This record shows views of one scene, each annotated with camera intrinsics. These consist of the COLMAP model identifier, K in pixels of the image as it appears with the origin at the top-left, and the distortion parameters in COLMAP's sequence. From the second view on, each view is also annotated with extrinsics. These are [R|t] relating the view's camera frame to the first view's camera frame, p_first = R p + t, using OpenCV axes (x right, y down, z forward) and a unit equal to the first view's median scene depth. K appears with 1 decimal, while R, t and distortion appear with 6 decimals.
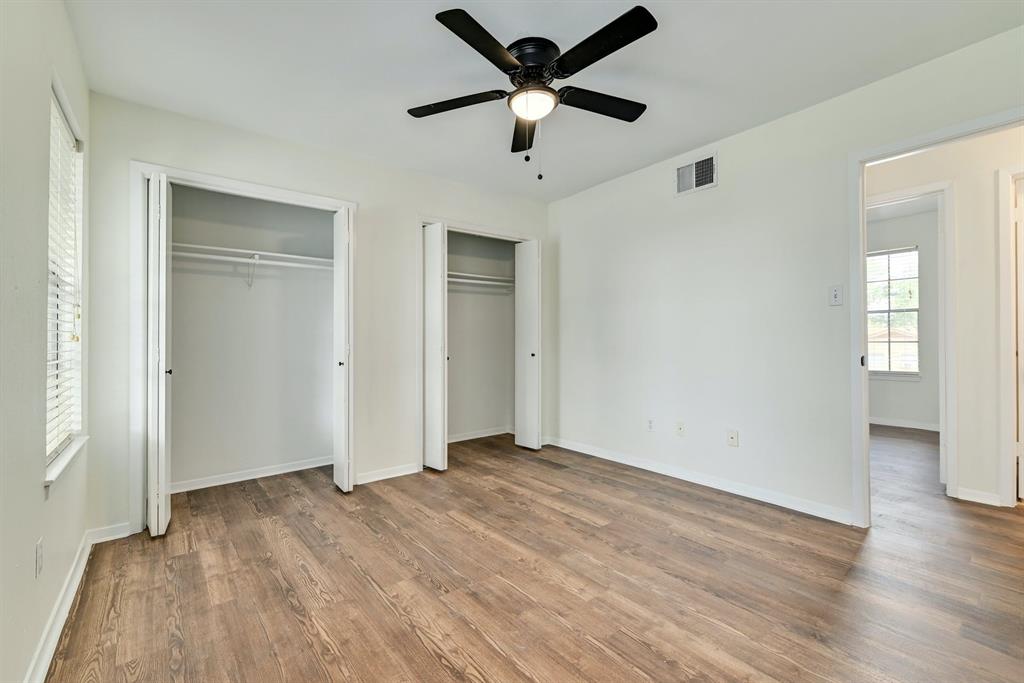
lens RADIAL K [[450.7, 0, 511.8], [0, 450.7, 335.9], [0, 0, 1]] dist [0.035432, 0.001295]
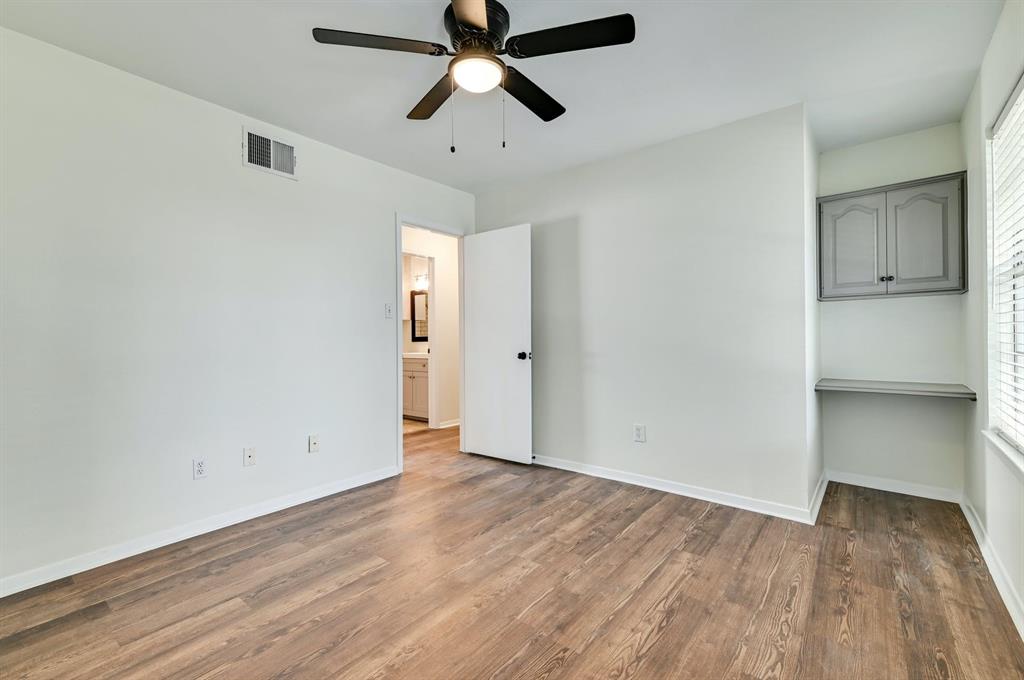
lens RADIAL K [[450.7, 0, 510.0], [0, 450.7, 332.4], [0, 0, 1]] dist [0.035432, 0.001295]
pose [[-0.201993, 0.014886, 0.979274, -0.667860], [0.012300, 0.999844, -0.012661, -0.003808], [-0.979310, 0.009487, -0.202145, 0.890864]]
